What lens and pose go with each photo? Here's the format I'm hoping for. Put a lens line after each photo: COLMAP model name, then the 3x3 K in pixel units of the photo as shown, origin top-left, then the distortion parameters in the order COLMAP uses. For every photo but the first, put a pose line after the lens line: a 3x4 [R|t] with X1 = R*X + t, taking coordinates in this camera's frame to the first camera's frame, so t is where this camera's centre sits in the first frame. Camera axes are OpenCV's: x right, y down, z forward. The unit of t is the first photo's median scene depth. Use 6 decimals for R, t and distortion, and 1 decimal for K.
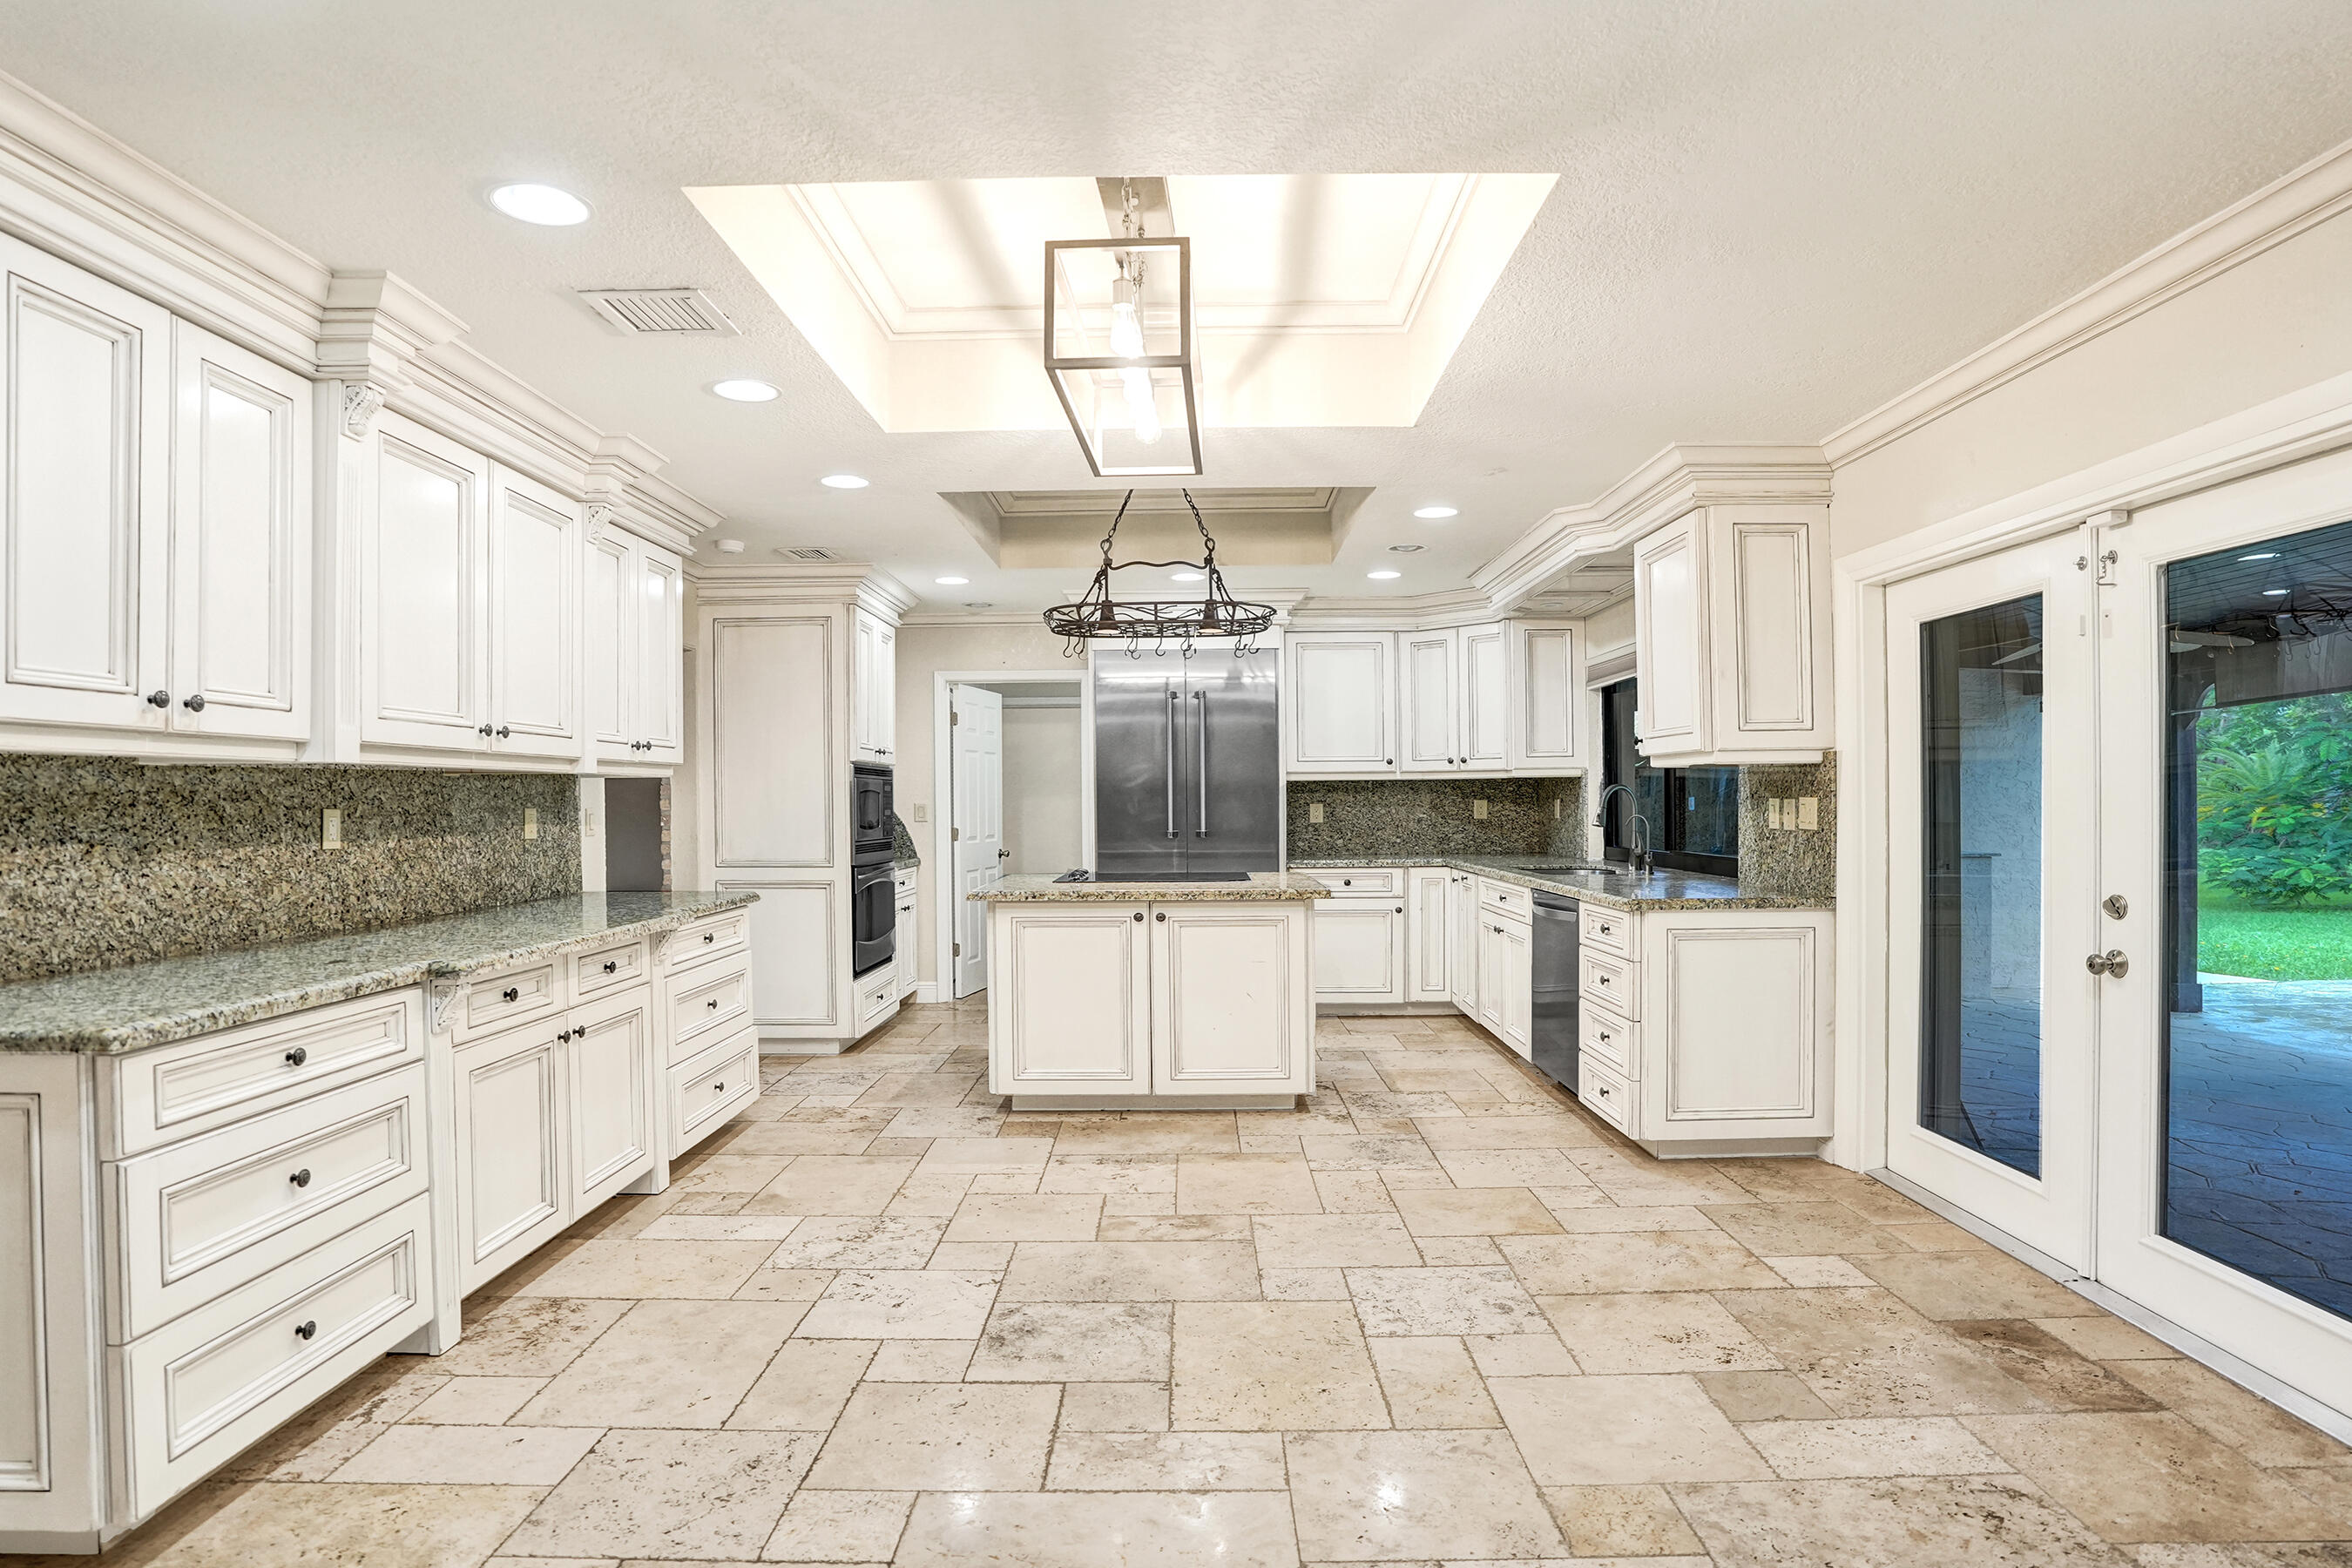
lens RADIAL K [[1291.9, 0, 1196.5], [0, 1291.9, 801.6], [0, 0, 1]] dist [-0.066742, 0.023575]
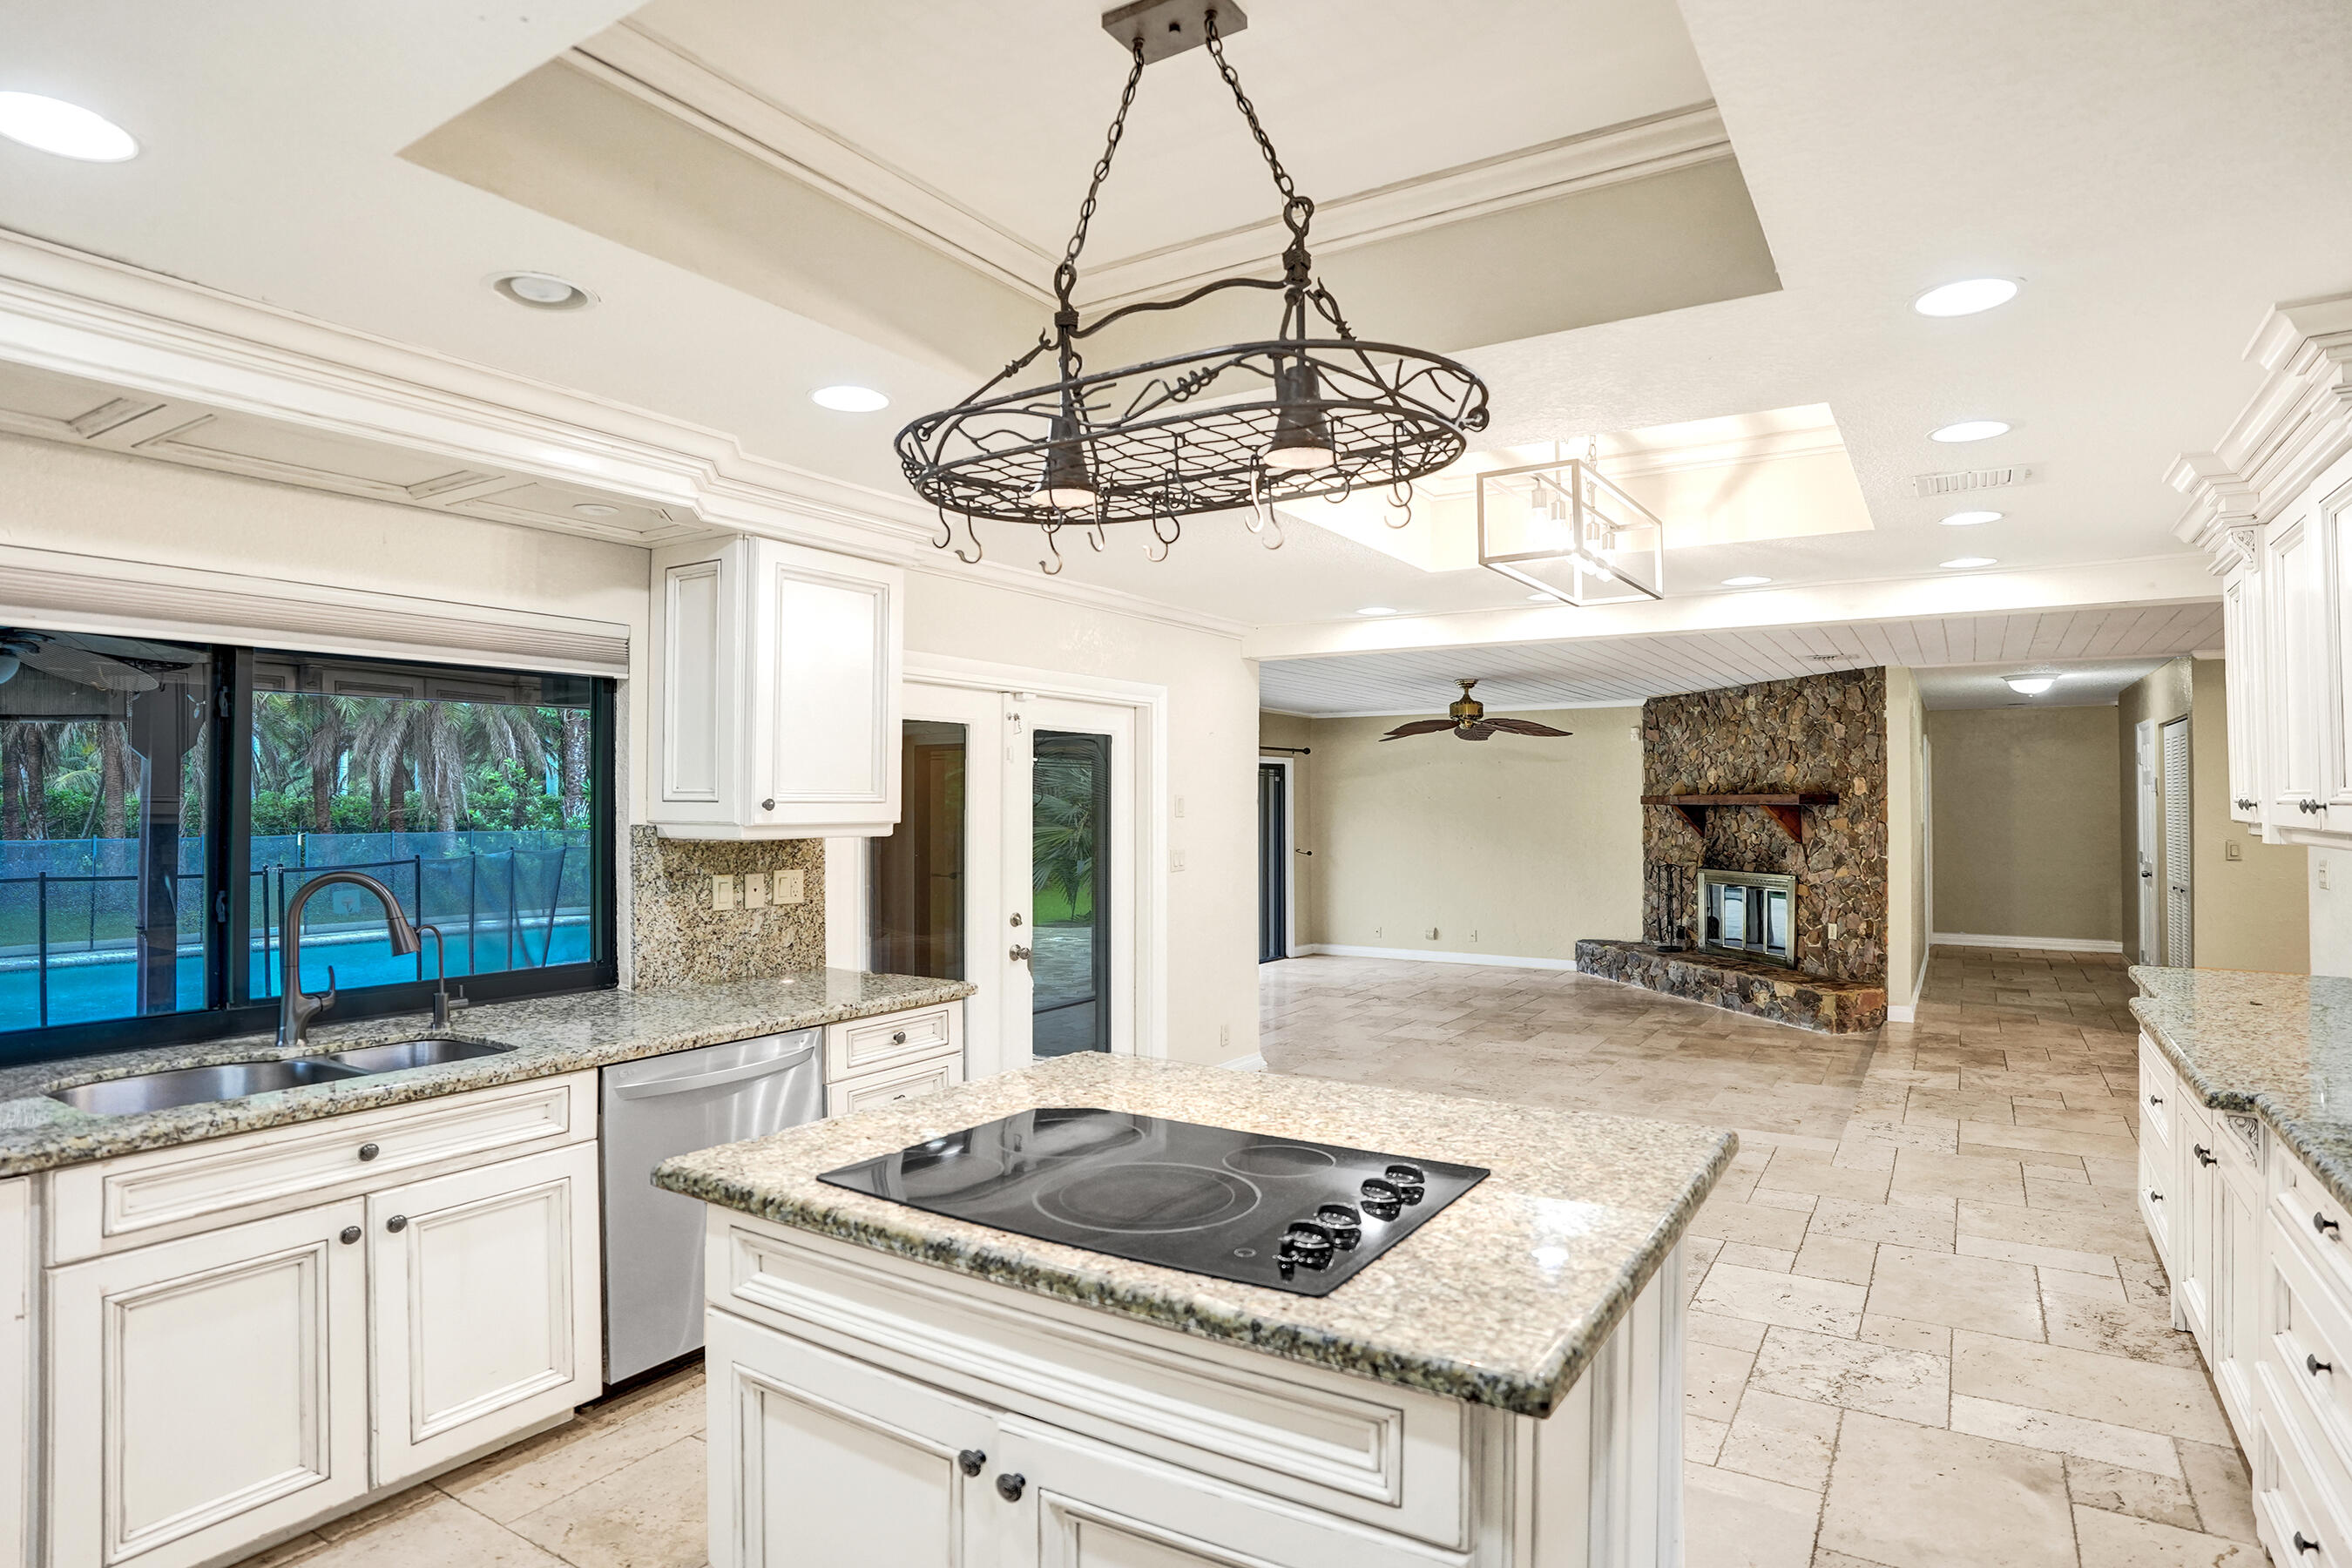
lens RADIAL K [[1291.9, 0, 1158.8], [0, 1291.9, 790.9], [0, 0, 1]] dist [-0.066742, 0.023575]
pose [[-0.840339, 0.013141, 0.541902, -0.287026], [0.008153, 0.999899, -0.011604, -0.051015], [-0.542000, -0.005333, -0.840361, 1.709940]]
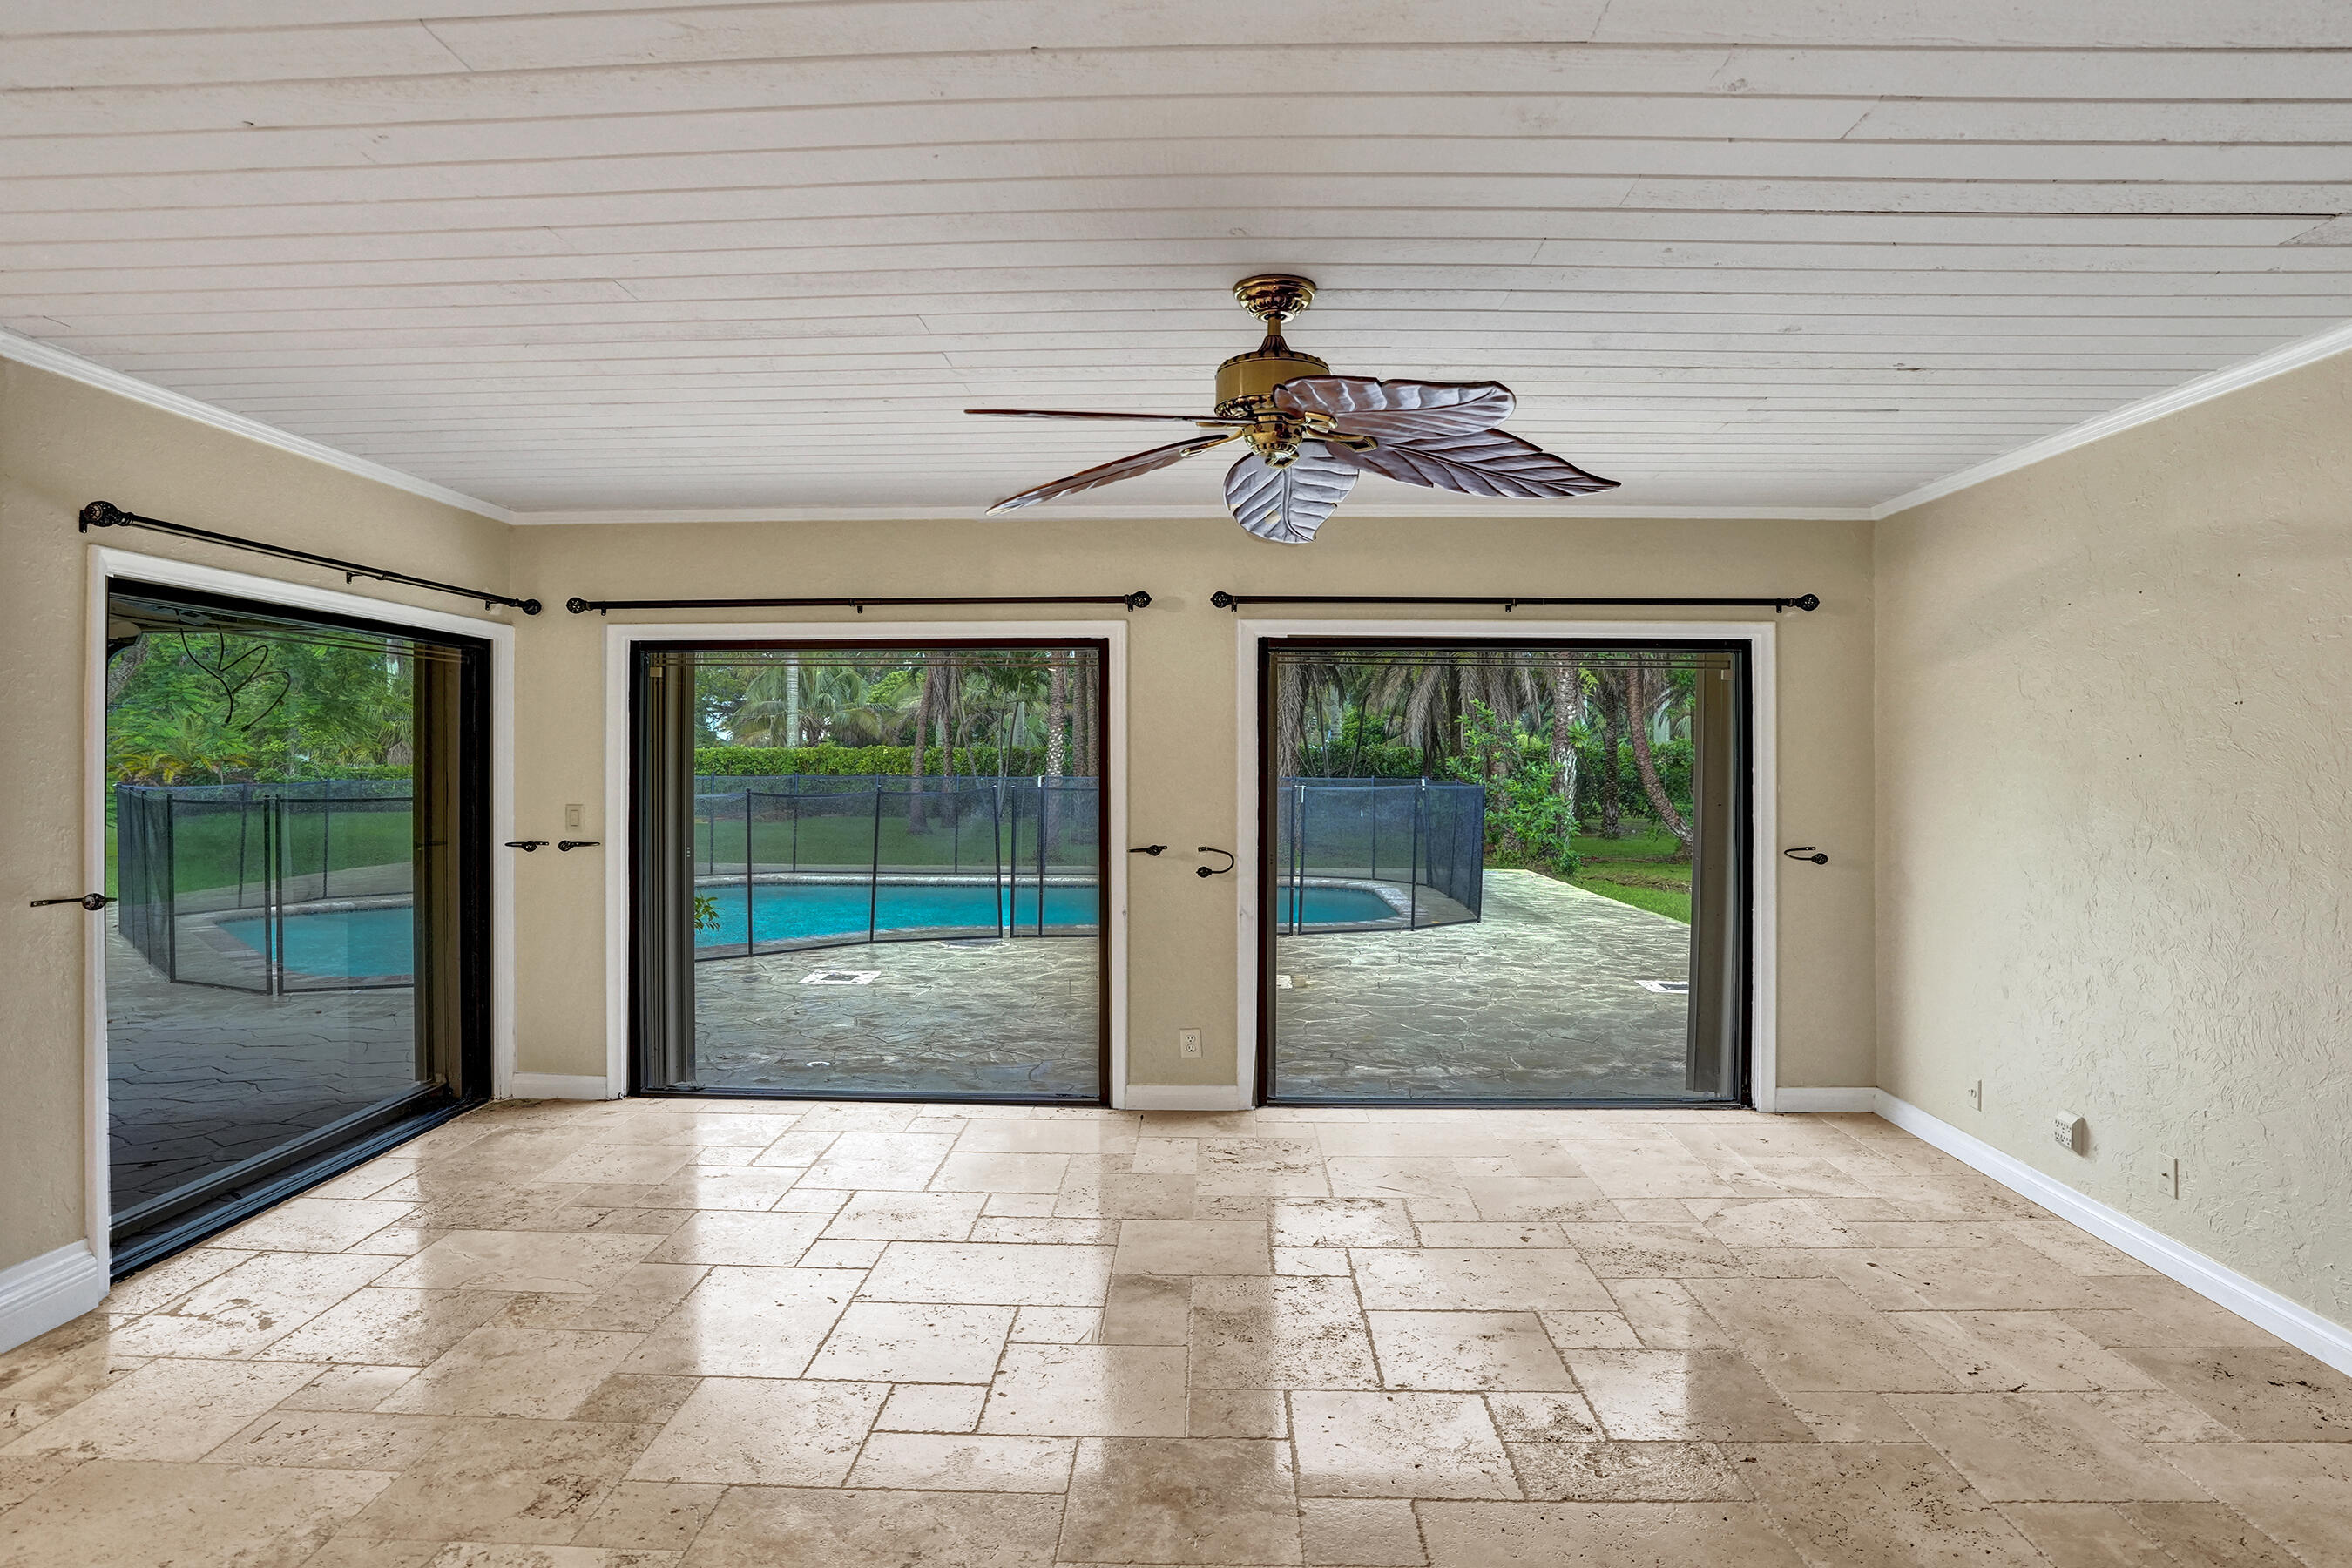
lens RADIAL K [[1344.1, 0, 1177.1], [0, 1344.1, 746.6], [0, 0, 1]] dist [-0.060472, 0.015885]
pose [[0.035760, 0.012942, 0.999277, -0.195948], [-0.000721, 0.999916, -0.012925, -0.025741], [-0.999360, -0.000258, 0.035766, -0.429527]]
